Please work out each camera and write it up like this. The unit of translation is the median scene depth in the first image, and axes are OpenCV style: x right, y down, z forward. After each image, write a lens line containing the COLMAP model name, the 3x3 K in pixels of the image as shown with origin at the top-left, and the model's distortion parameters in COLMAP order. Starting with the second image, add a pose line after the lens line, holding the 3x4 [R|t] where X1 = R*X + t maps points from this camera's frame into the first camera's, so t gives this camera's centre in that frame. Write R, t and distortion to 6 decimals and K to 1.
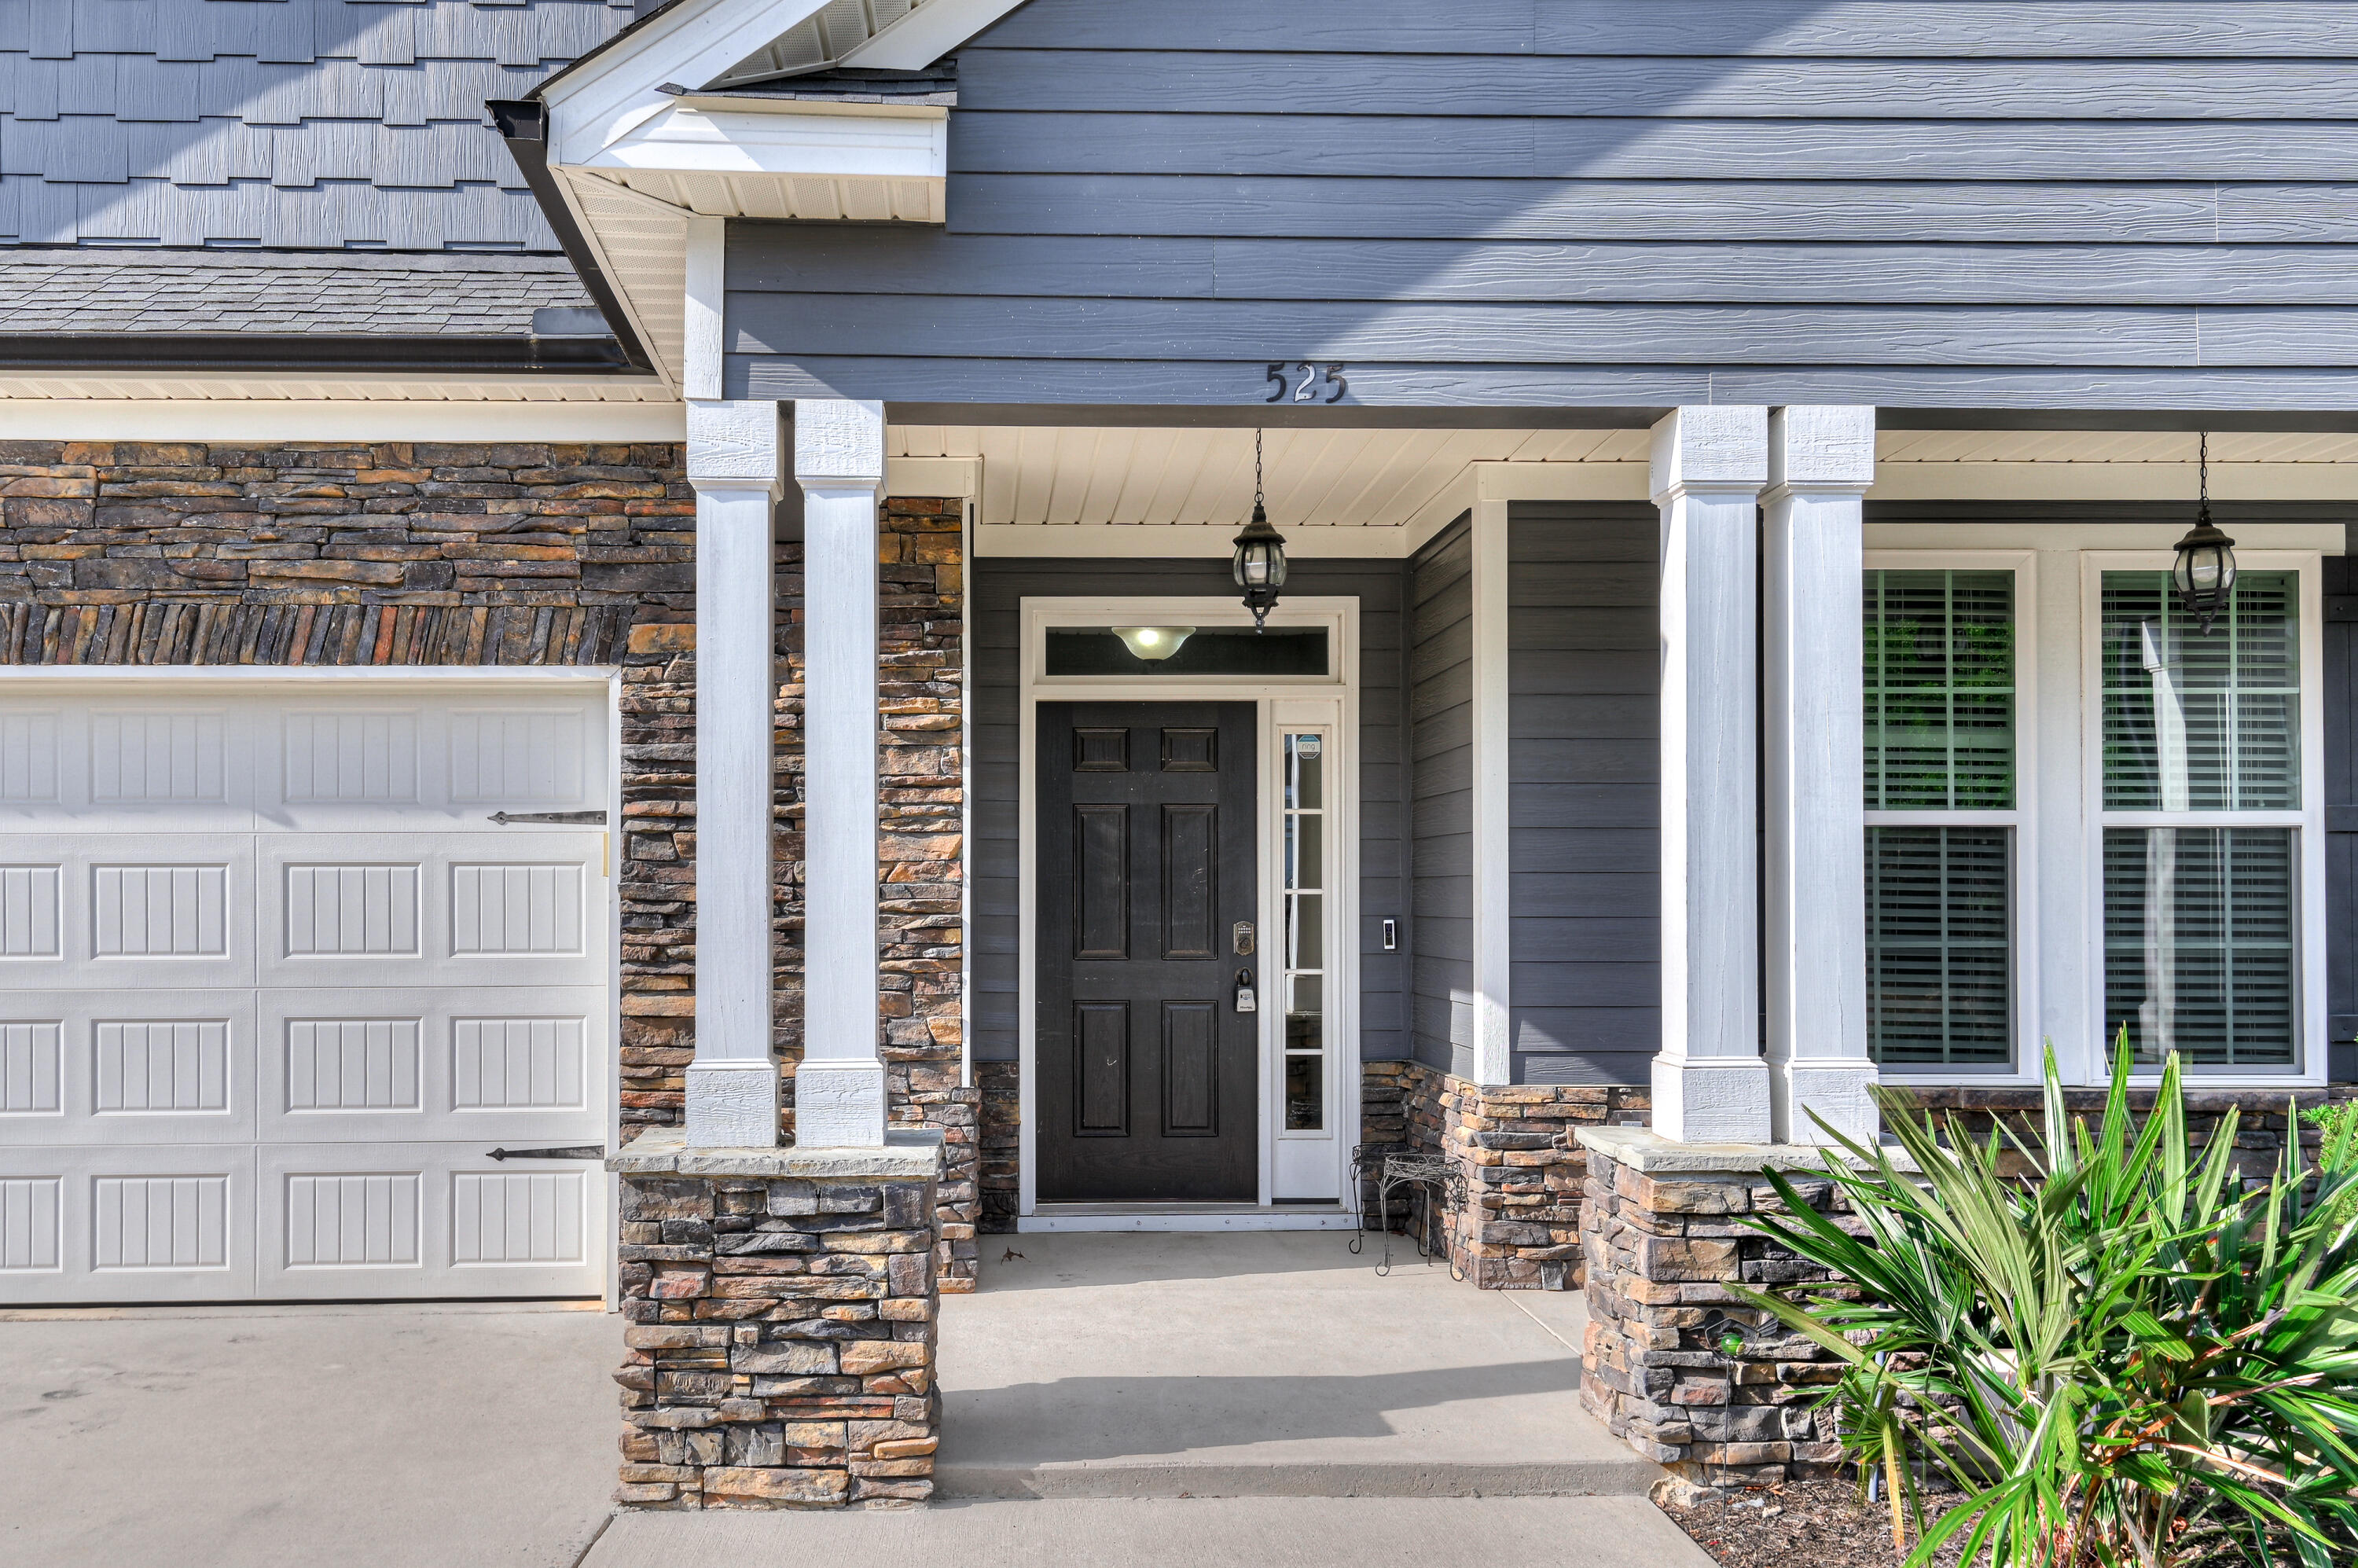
lens RADIAL K [[2016.6, 0, 1081.8], [0, 2016.6, 863.0], [0, 0, 1]] dist [0.026571, -0.005367]
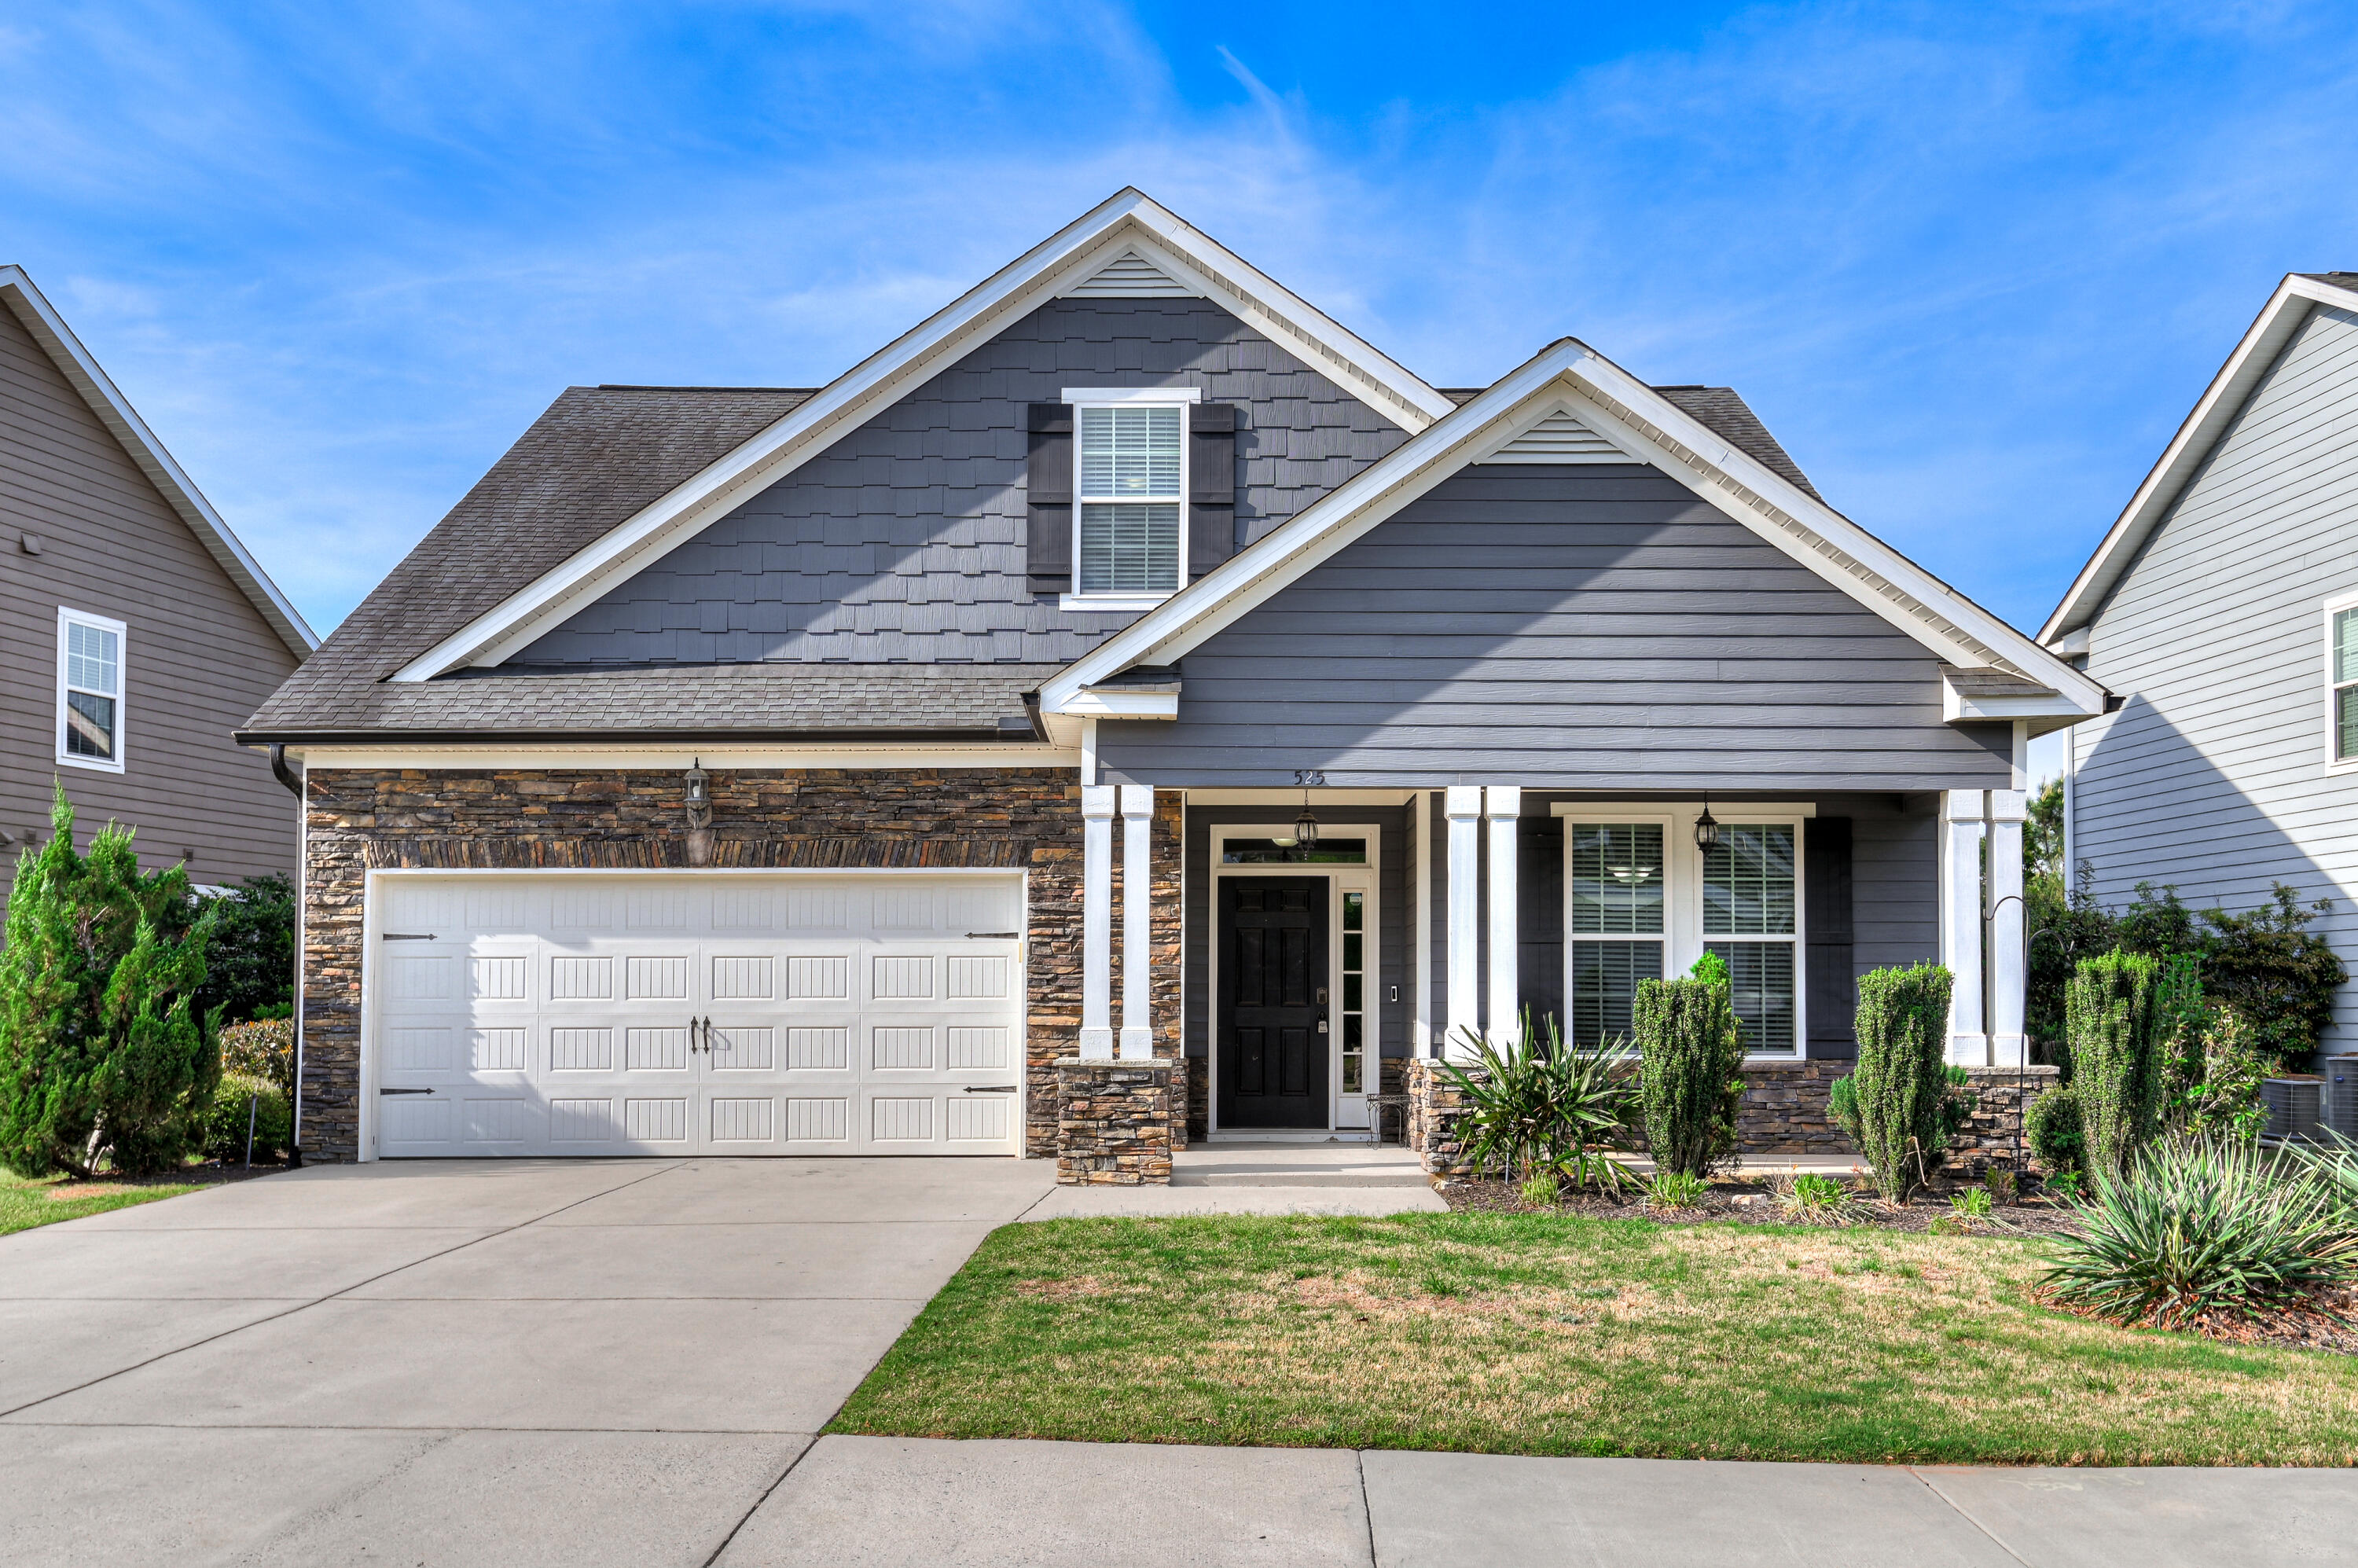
lens RADIAL K [[2797.6, 0, 1287.1], [0, 2797.6, 789.5], [0, 0, 1]] dist [0.007614, 0.015163]
pose [[0.999806, 0.001317, -0.019674, 0.117824], [-0.002619, 0.997795, -0.066318, 0.020545], [0.019543, 0.066357, 0.997605, -2.081869]]
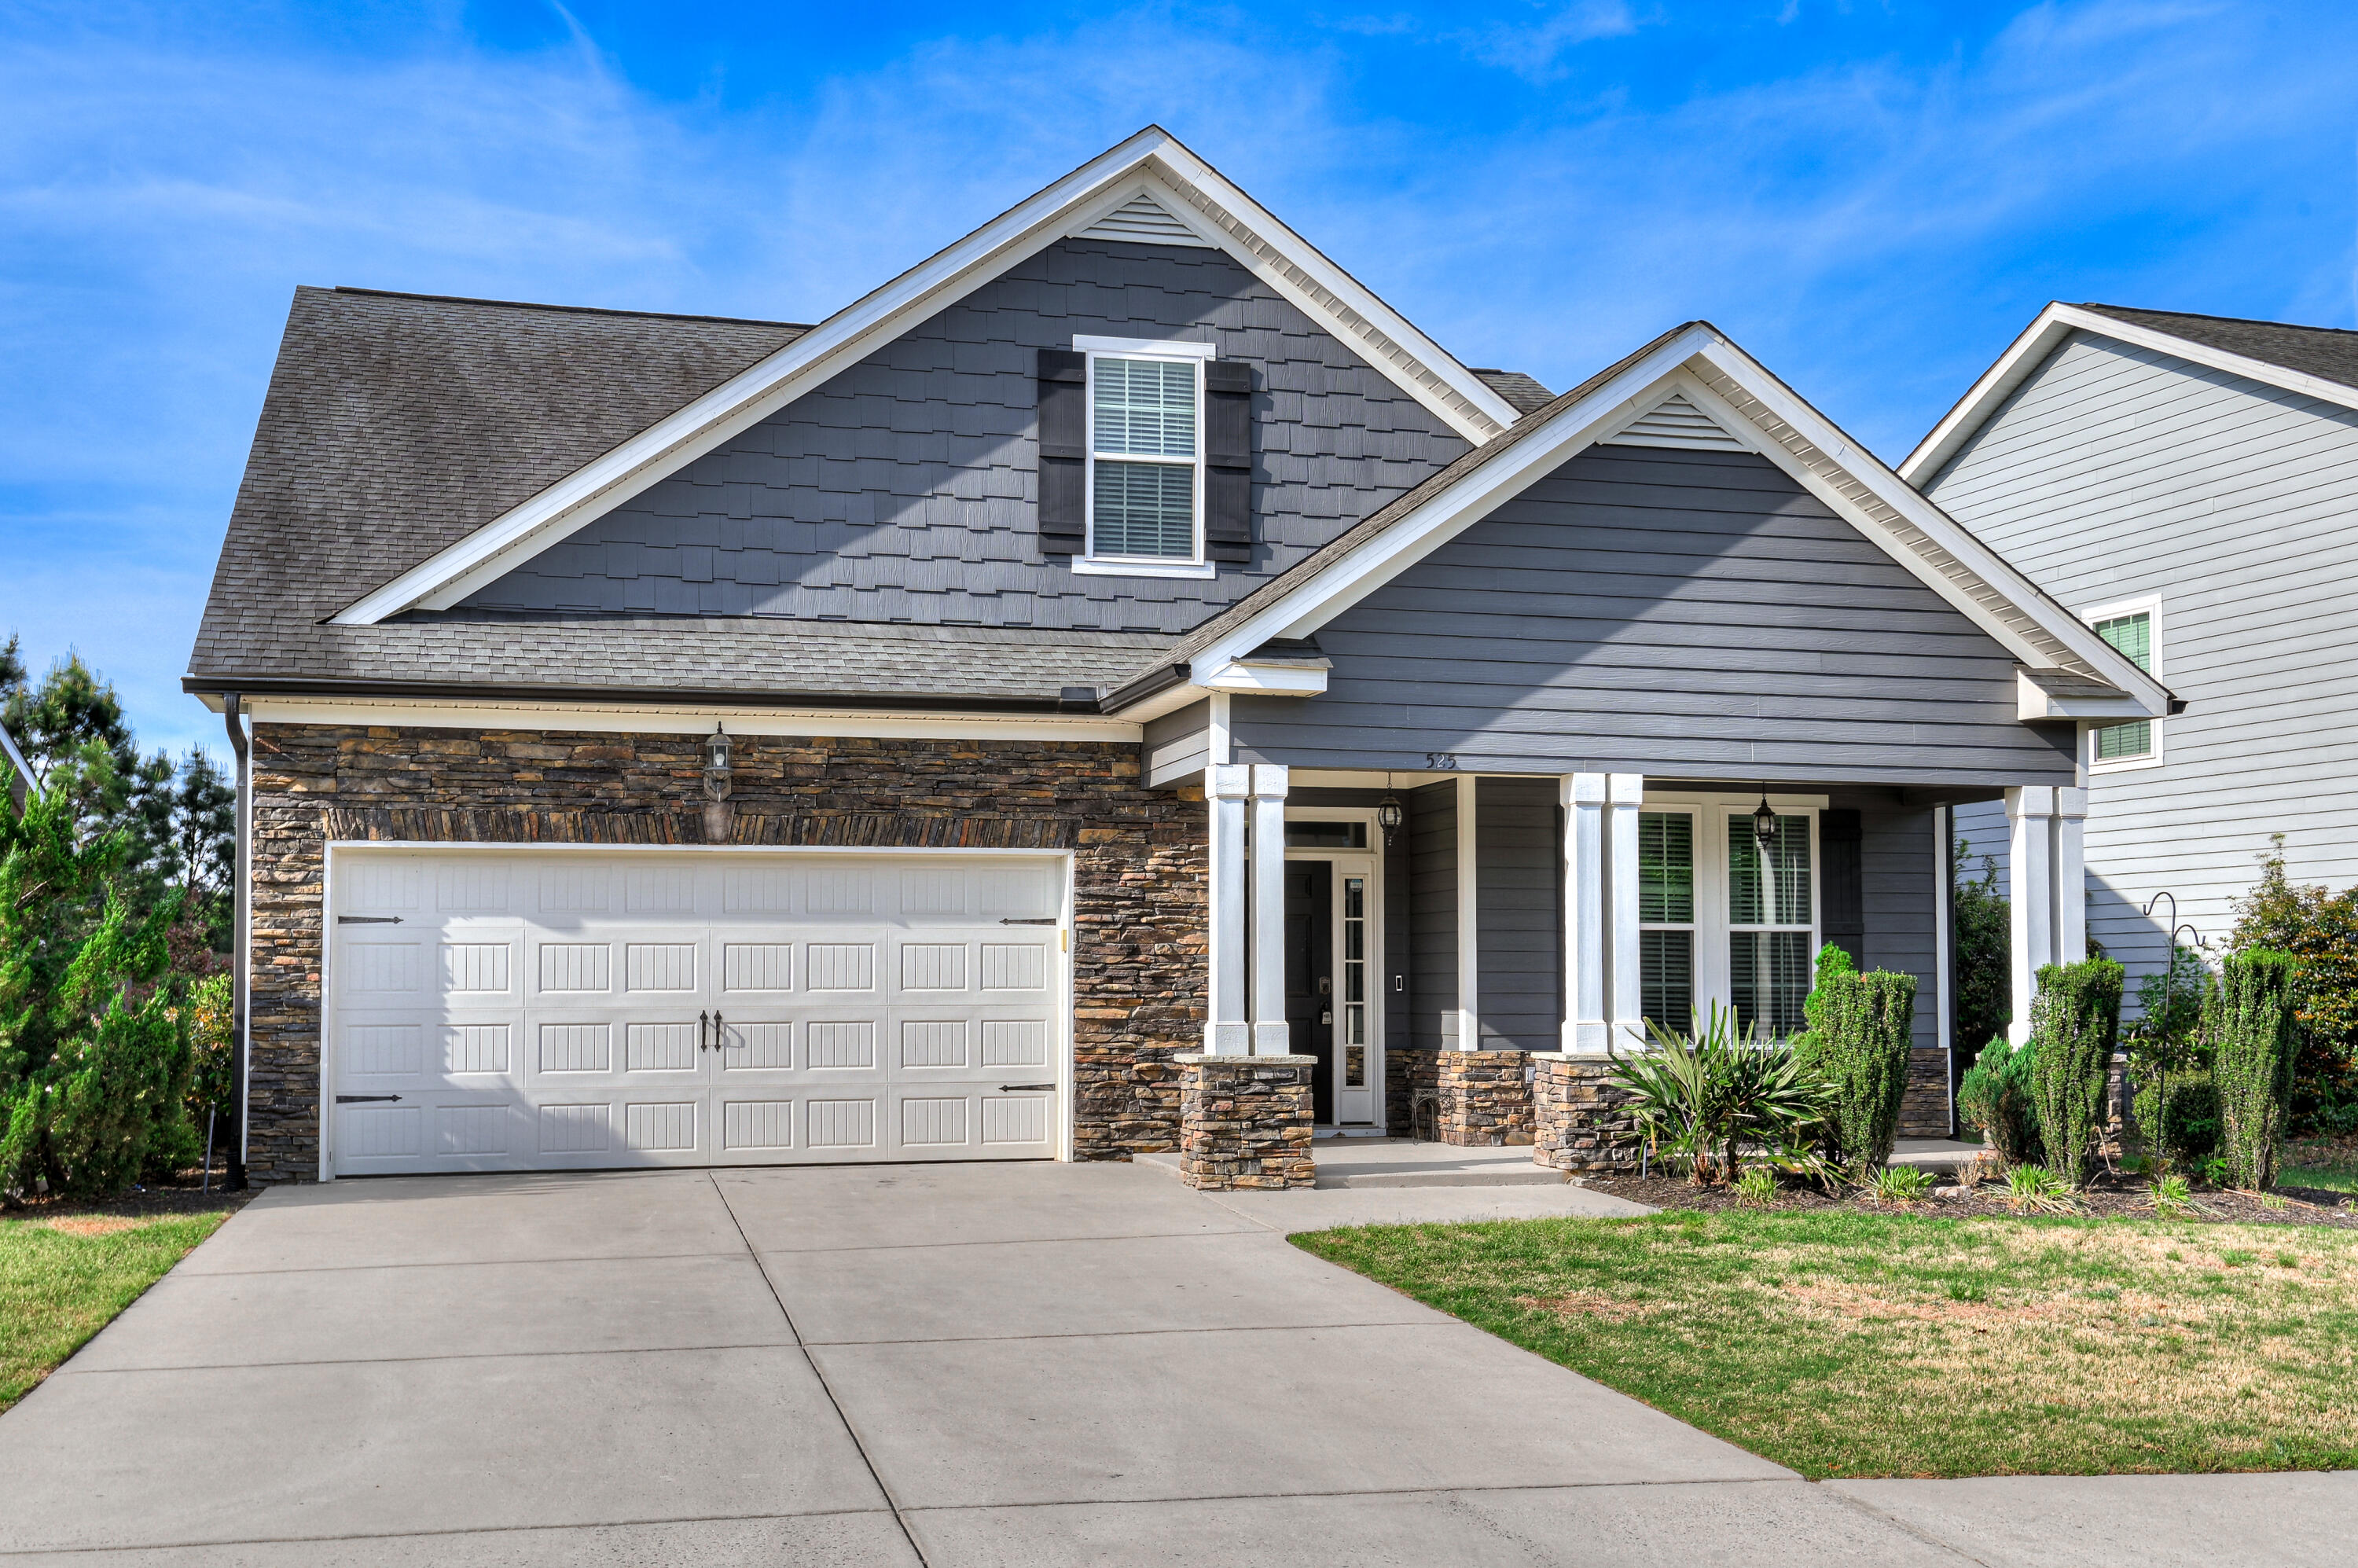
lens RADIAL K [[2797.6, 0, 1287.1], [0, 2797.6, 789.5], [0, 0, 1]] dist [0.007614, 0.015163]
pose [[0.960569, 0.020695, 0.277271, -0.817848], [-0.004773, 0.998307, -0.057974, 0.006872], [-0.278002, 0.054365, 0.959041, -1.819422]]
